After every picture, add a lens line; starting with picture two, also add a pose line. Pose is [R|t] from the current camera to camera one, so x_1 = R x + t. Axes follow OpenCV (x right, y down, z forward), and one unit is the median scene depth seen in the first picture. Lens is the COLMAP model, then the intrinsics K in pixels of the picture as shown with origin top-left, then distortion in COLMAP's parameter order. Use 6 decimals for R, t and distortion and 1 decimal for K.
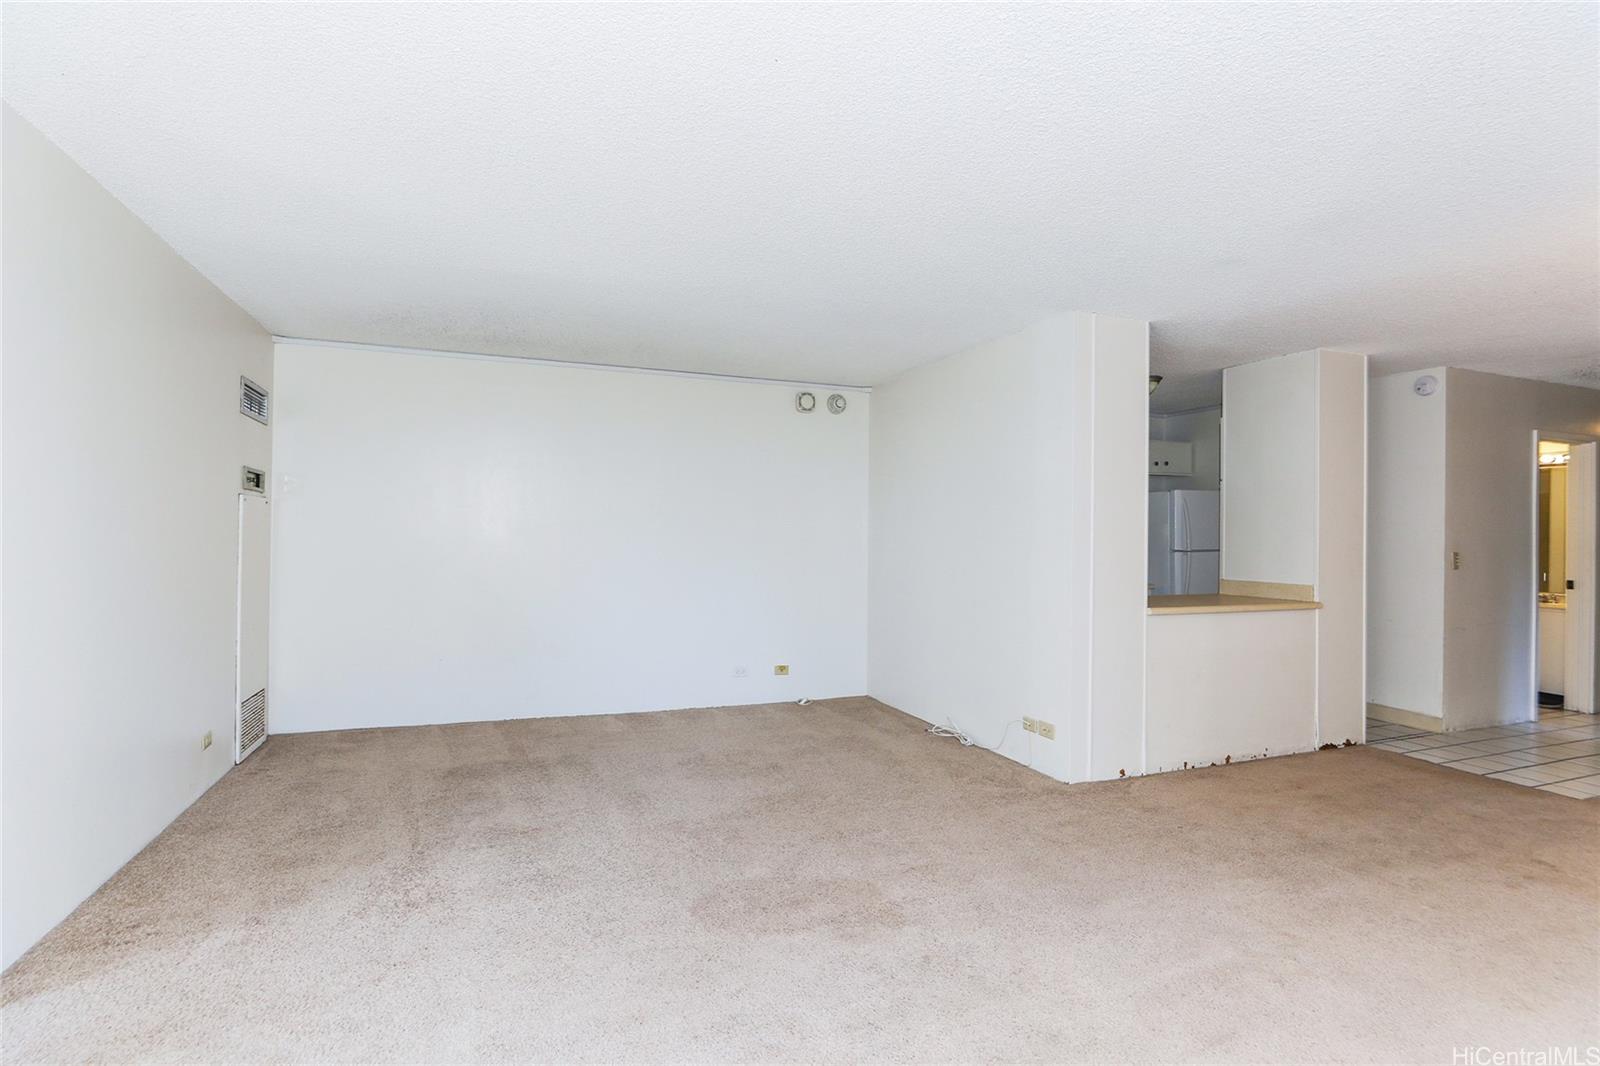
lens RADIAL K [[738.6, 0, 794.9], [0, 738.6, 522.3], [0, 0, 1]] dist [-0.020327, 0.009074]
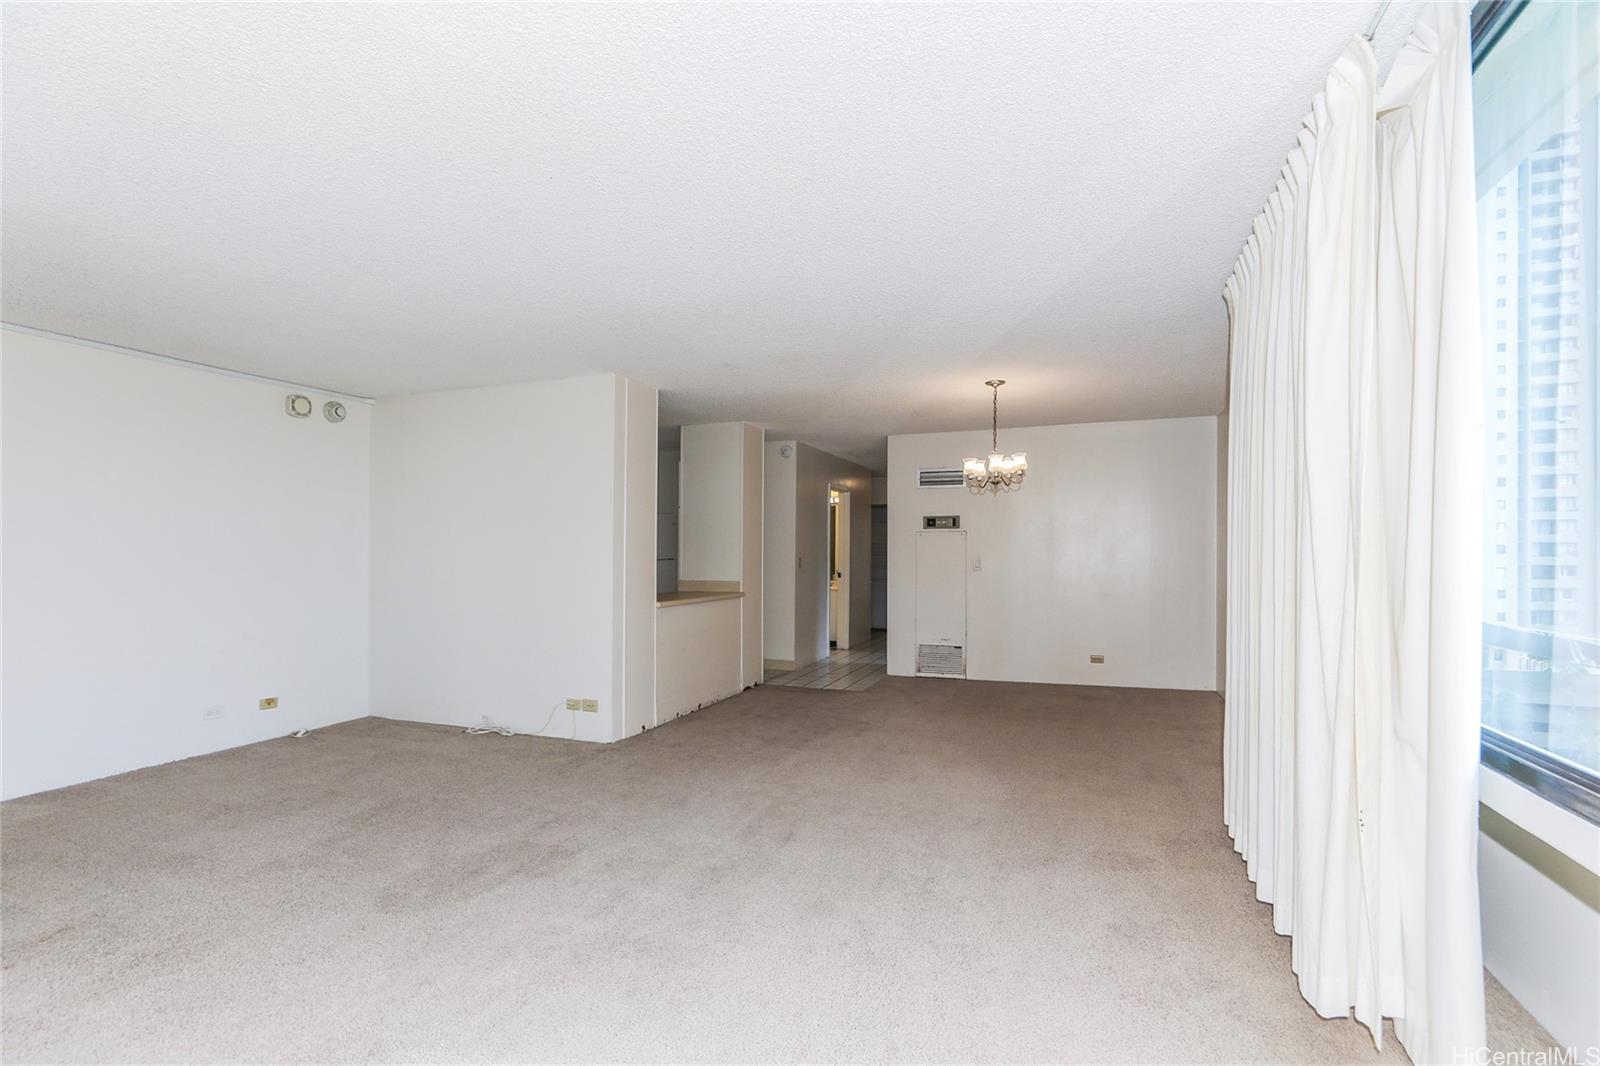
lens RADIAL K [[738.6, 0, 797.8], [0, 738.6, 543.0], [0, 0, 1]] dist [-0.020327, 0.009074]
pose [[0.668187, -0.004326, 0.743981, -0.324124], [-0.003398, 0.999955, 0.008866, -0.004837], [-0.743986, -0.008452, 0.668142, -0.085640]]
